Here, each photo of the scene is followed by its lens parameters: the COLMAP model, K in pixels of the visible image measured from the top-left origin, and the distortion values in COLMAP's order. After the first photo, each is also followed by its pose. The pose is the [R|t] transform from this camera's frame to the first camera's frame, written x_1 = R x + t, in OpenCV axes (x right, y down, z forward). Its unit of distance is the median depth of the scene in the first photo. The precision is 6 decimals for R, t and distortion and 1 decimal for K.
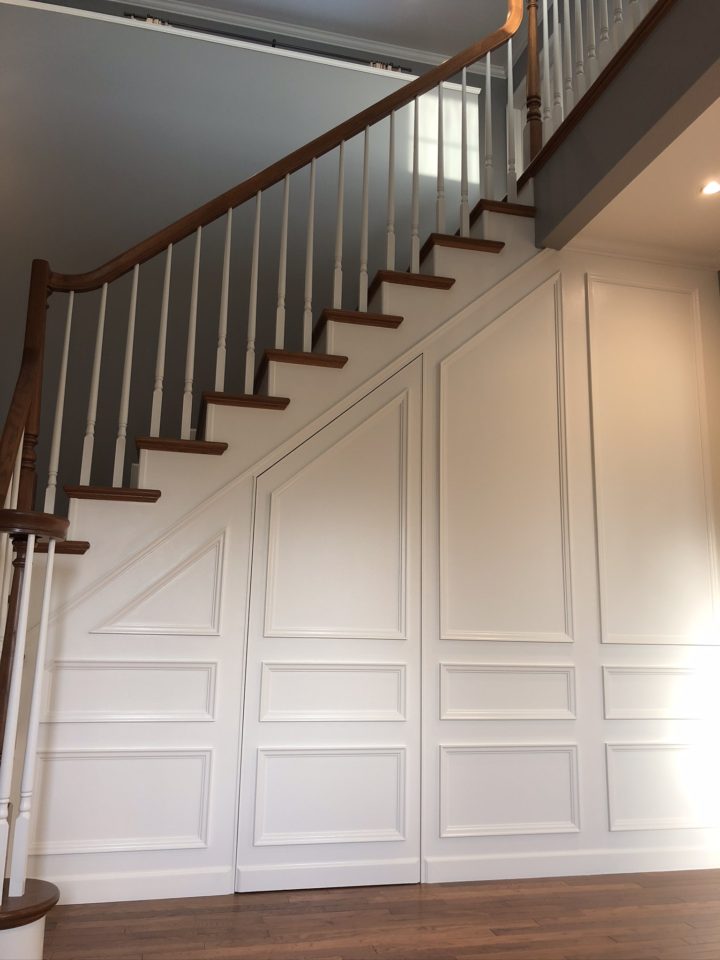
lens RADIAL K [[786.1, 0, 363.8], [0, 786.1, 480.4], [0, 0, 1]] dist [0.010267, -0.002327]
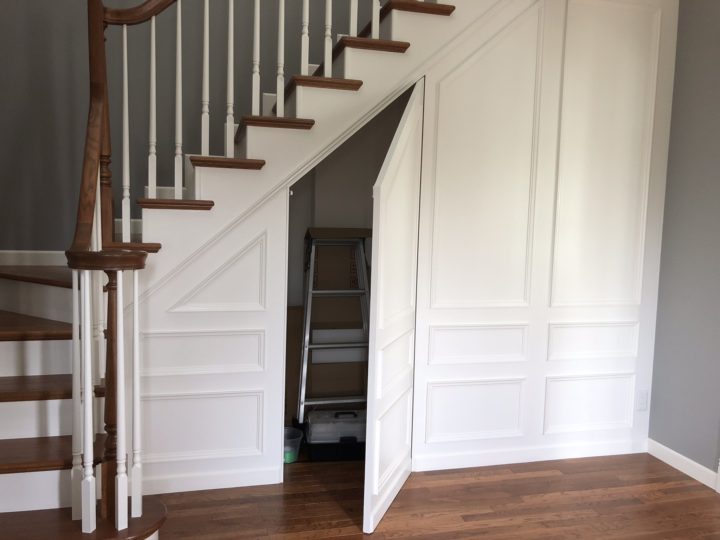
lens RADIAL K [[589.6, 0, 357.0], [0, 589.6, 270.4], [0, 0, 1]] dist [0.010267, -0.002327]
pose [[0.999968, 0.005777, 0.005479, -0.035597], [-0.007126, 0.956356, 0.292118, -0.159877], [-0.003552, -0.292148, 0.956367, 0.071297]]
